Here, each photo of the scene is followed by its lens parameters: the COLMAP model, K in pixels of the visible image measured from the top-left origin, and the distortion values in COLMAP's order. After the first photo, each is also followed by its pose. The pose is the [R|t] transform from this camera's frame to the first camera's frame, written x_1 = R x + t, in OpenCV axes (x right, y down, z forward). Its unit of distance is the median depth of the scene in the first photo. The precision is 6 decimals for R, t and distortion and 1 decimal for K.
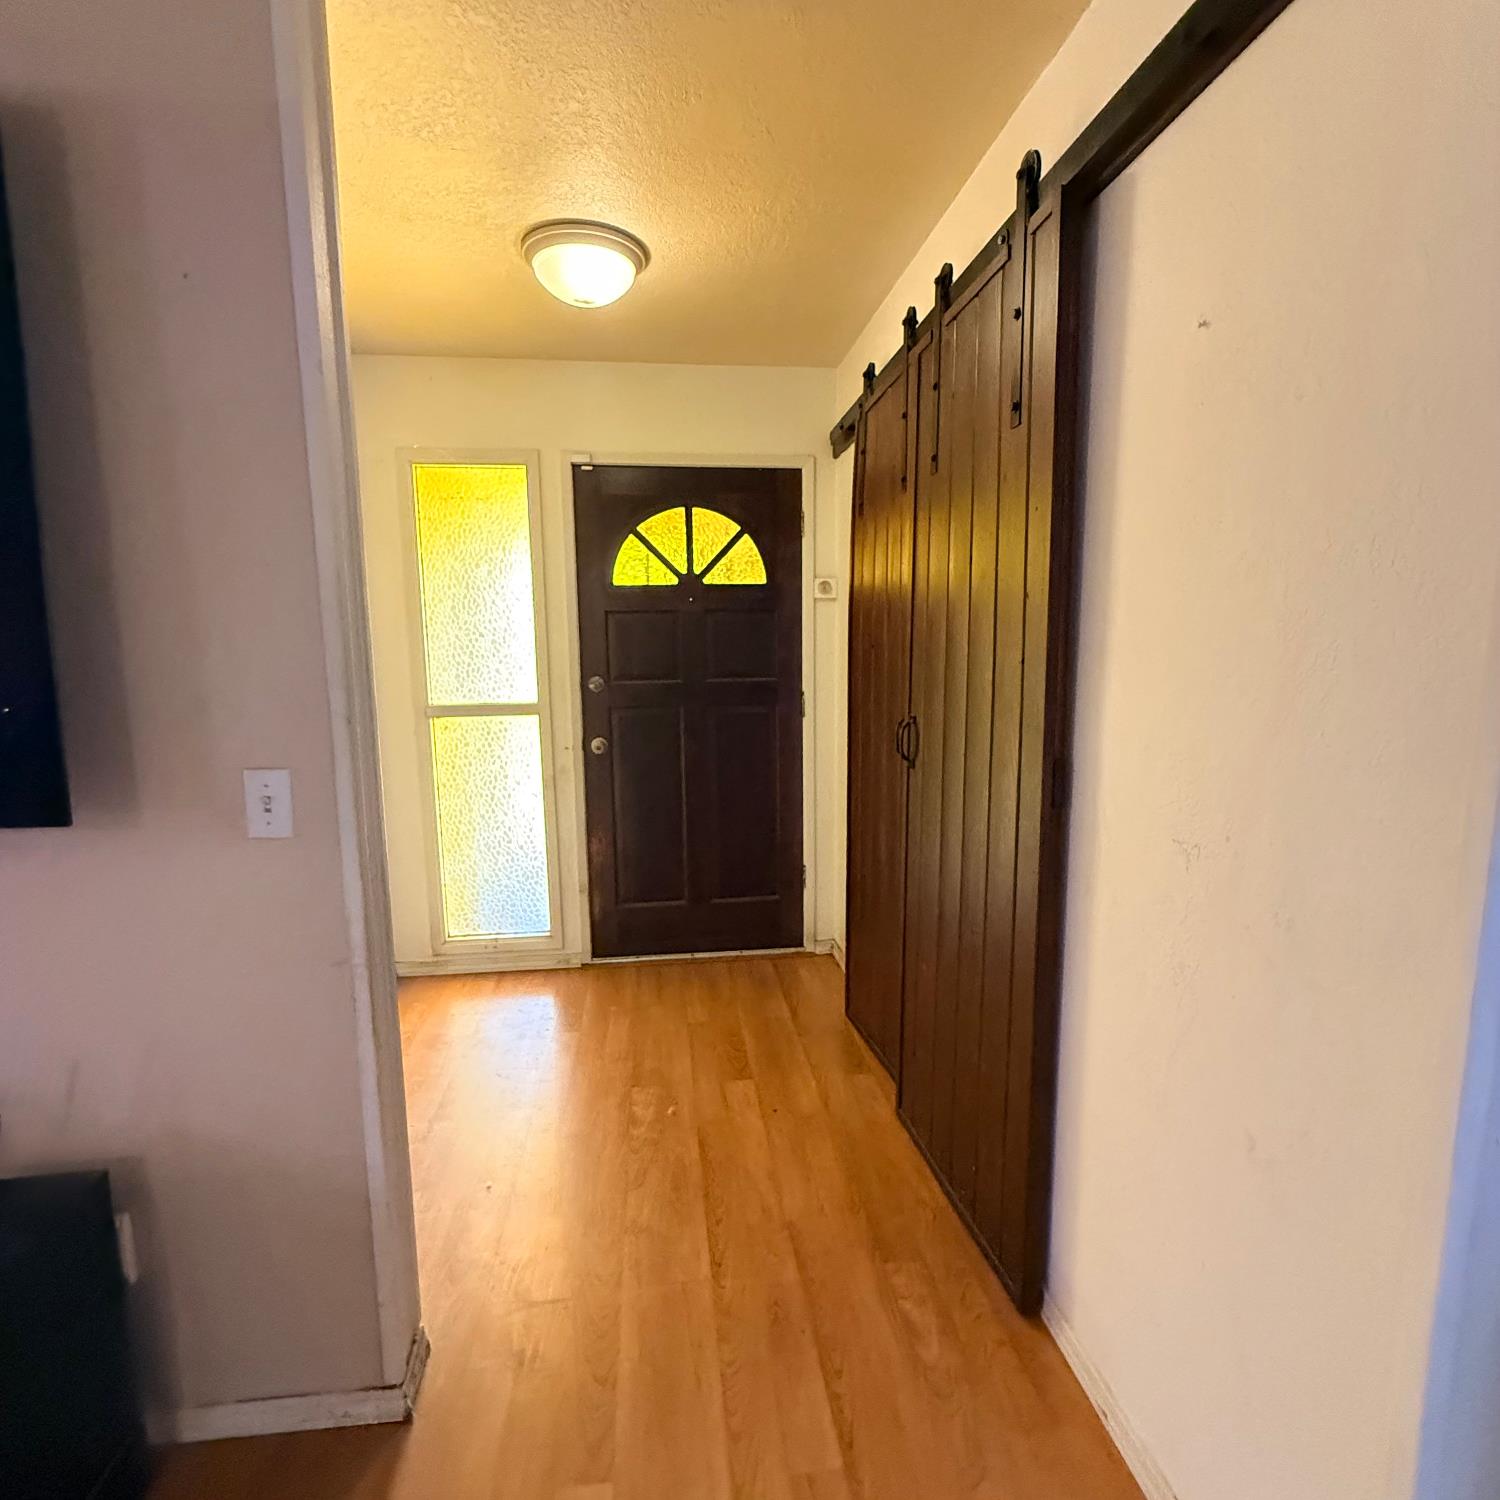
lens RADIAL K [[803.9, 0, 752.3], [0, 803.9, 742.9], [0, 0, 1]] dist [-0.000515, 0.000993]
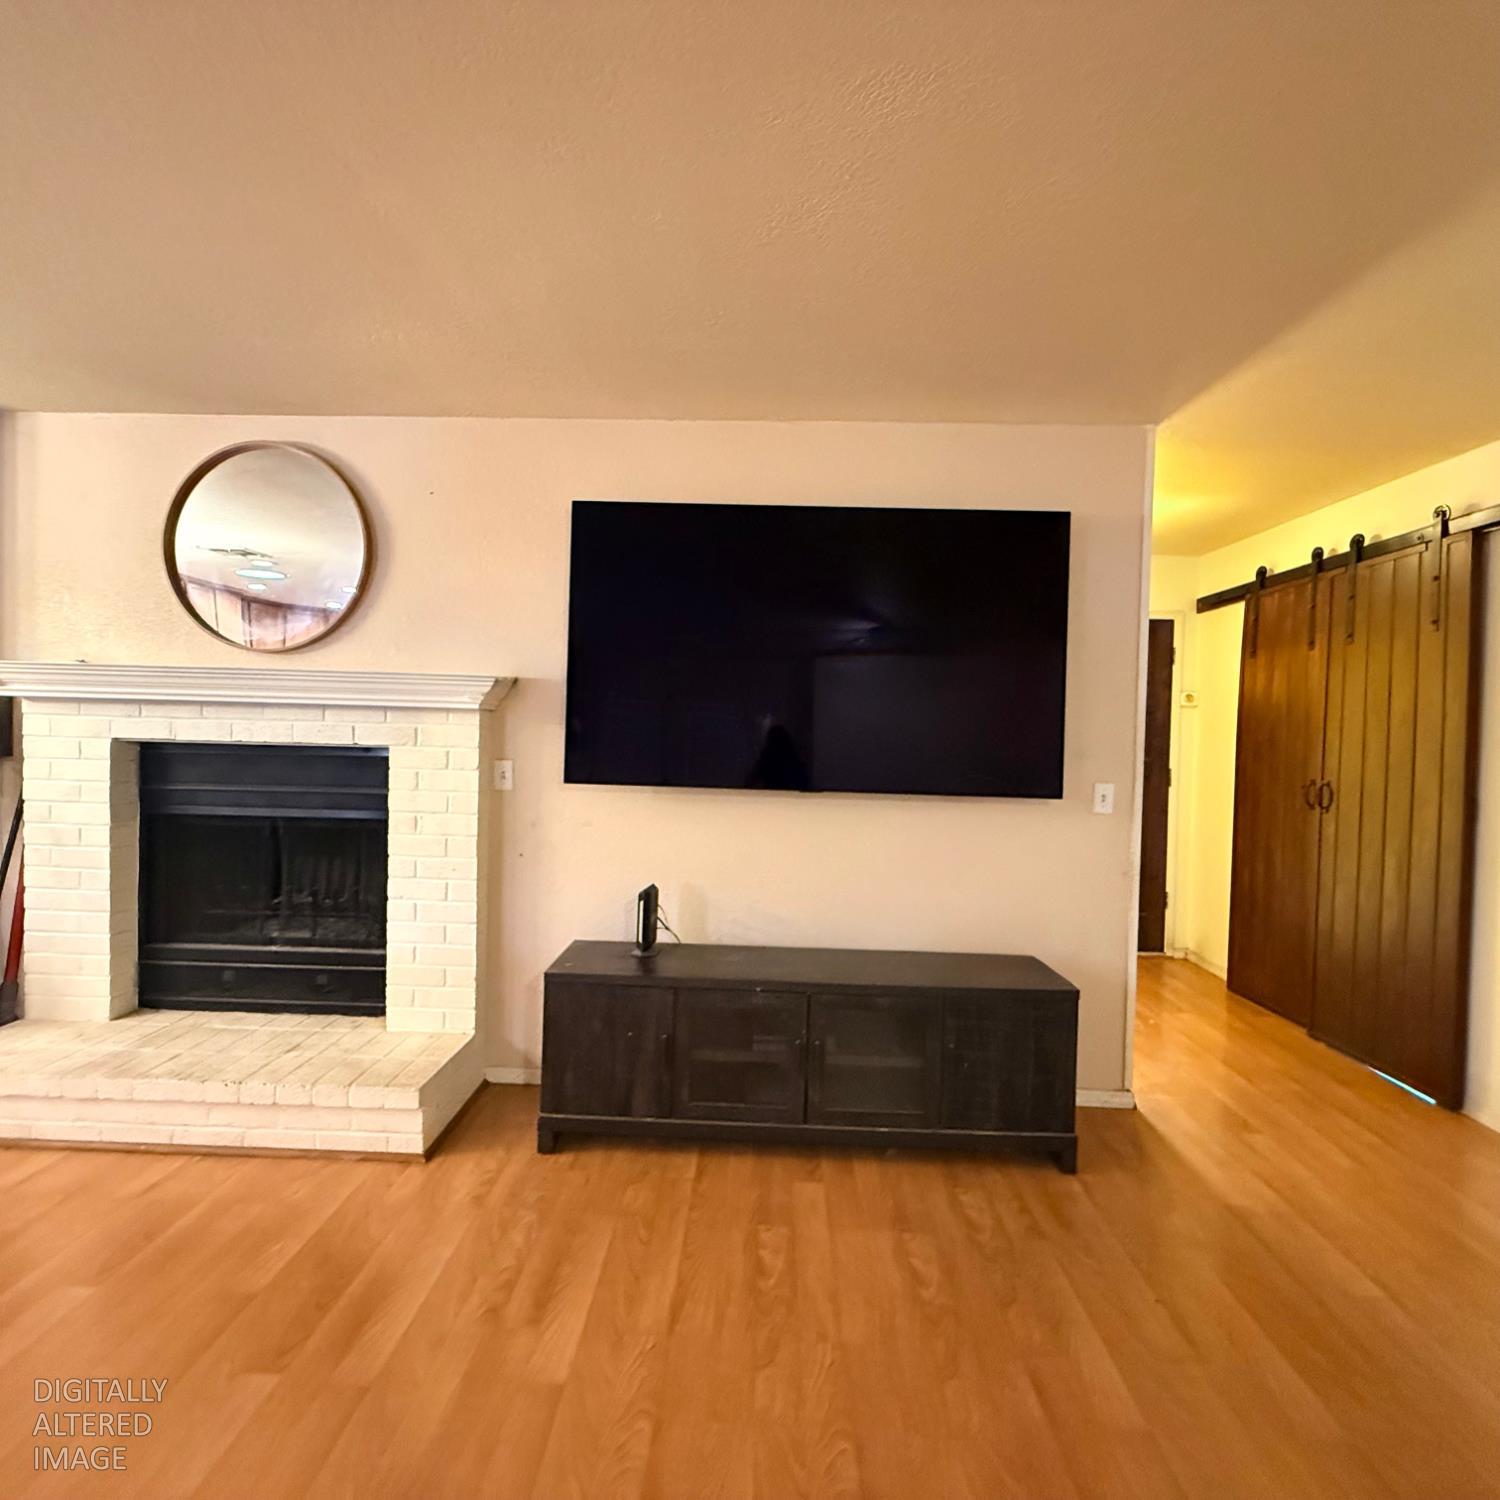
lens RADIAL K [[803.9, 0, 752.3], [0, 803.9, 742.9], [0, 0, 1]] dist [-0.000515, 0.000993]
pose [[0.990789, 0.038624, -0.129792, -0.559566], [-0.052607, 0.992963, -0.106095, 0.092337], [0.124781, 0.111946, 0.985849, -0.591792]]
